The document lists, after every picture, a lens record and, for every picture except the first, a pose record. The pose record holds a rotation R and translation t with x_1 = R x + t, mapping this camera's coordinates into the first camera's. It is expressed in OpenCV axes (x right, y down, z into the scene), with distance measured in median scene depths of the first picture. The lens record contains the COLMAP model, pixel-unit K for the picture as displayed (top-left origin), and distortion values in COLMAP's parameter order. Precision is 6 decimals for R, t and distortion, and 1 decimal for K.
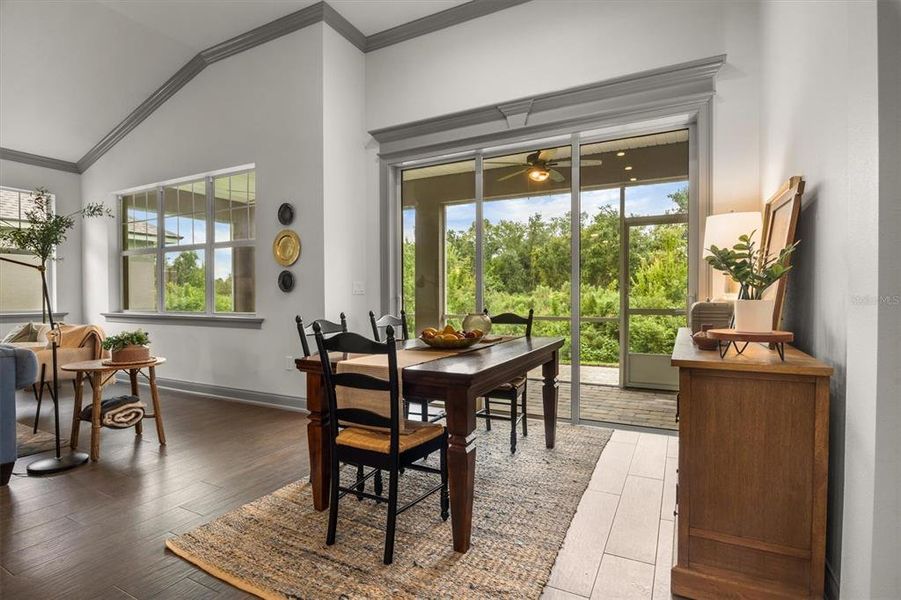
lens RADIAL K [[449.8, 0, 445.5], [0, 449.8, 303.8], [0, 0, 1]] dist [-0.012943, -0.001860]
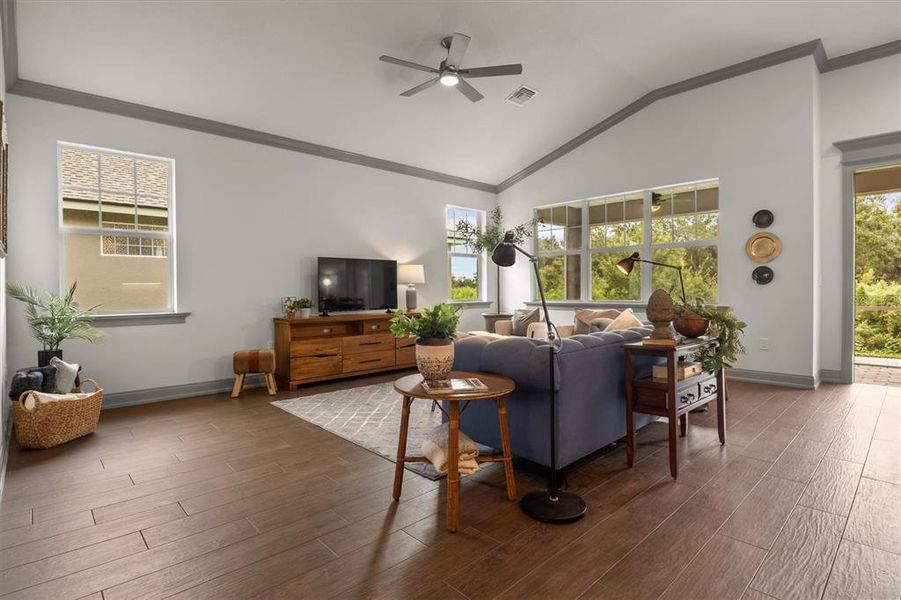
lens RADIAL K [[449.8, 0, 453.6], [0, 449.8, 294.9], [0, 0, 1]] dist [-0.012943, -0.001860]
pose [[0.950163, -0.000363, -0.311753, -0.724930], [-0.001745, 0.999977, -0.006483, 0.010537], [0.311748, 0.006704, 0.950141, -0.362094]]
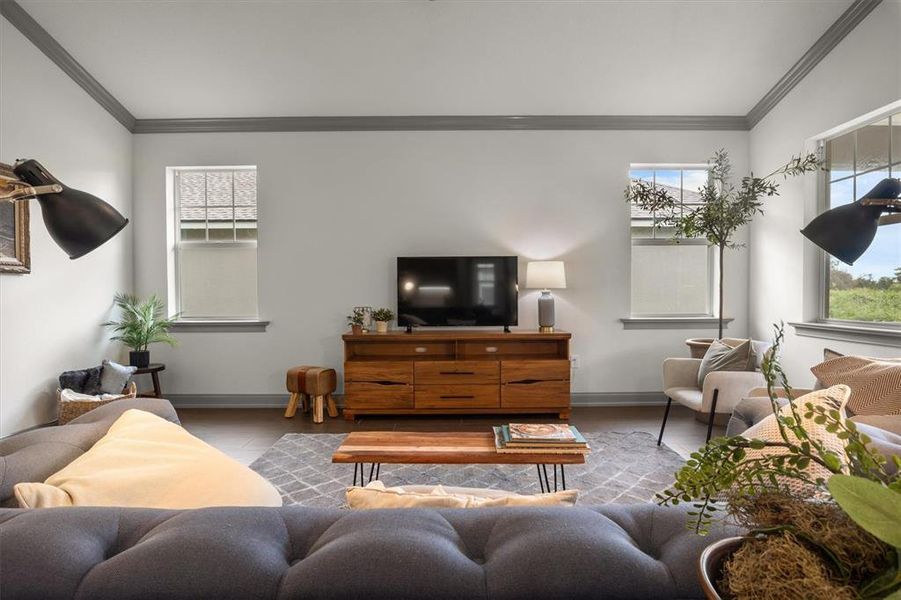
lens RADIAL K [[449.8, 0, 444.4], [0, 449.8, 296.5], [0, 0, 1]] dist [-0.012943, -0.001860]
pose [[0.464867, 0.004925, -0.885367, -0.544965], [-0.011528, 0.999933, -0.000490, -0.015983], [0.885306, 0.010434, 0.464893, 0.296382]]
